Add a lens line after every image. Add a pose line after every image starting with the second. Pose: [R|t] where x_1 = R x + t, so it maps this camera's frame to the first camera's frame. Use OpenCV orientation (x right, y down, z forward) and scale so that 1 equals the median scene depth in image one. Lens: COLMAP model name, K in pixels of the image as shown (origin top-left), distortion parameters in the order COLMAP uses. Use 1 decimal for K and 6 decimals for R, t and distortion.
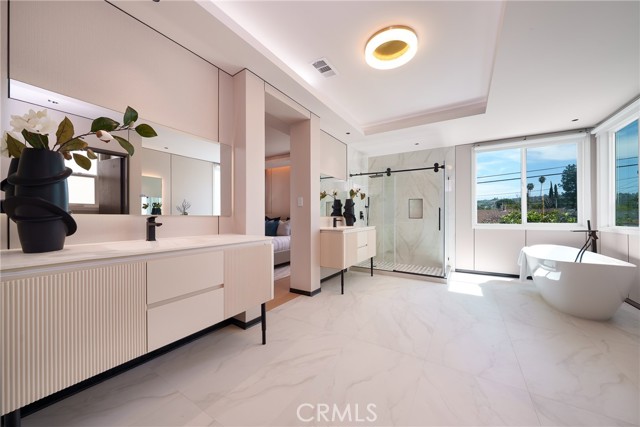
lens RADIAL K [[238.6, 0, 320.0], [0, 238.6, 213.5], [0, 0, 1]] dist [0.000080, 0.000013]
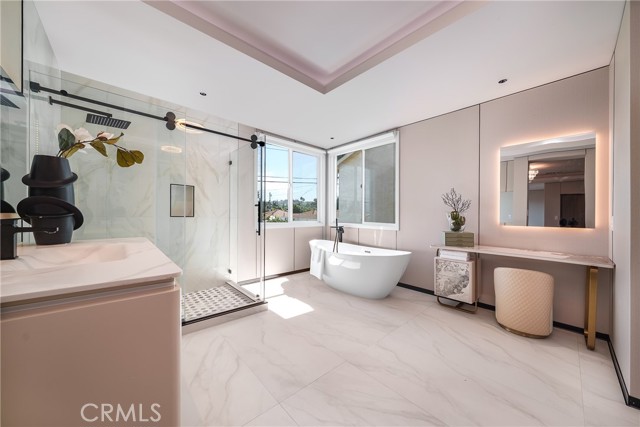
lens RADIAL K [[225.7, 0, 319.5], [0, 225.7, 215.5], [0, 0, 1]] dist [-0.000352, -0.000009]
pose [[0.287504, 0.003472, 0.957773, -0.069406], [-0.028000, 0.999597, 0.004781, 0.007385], [-0.957370, -0.028192, 0.287485, 0.618216]]
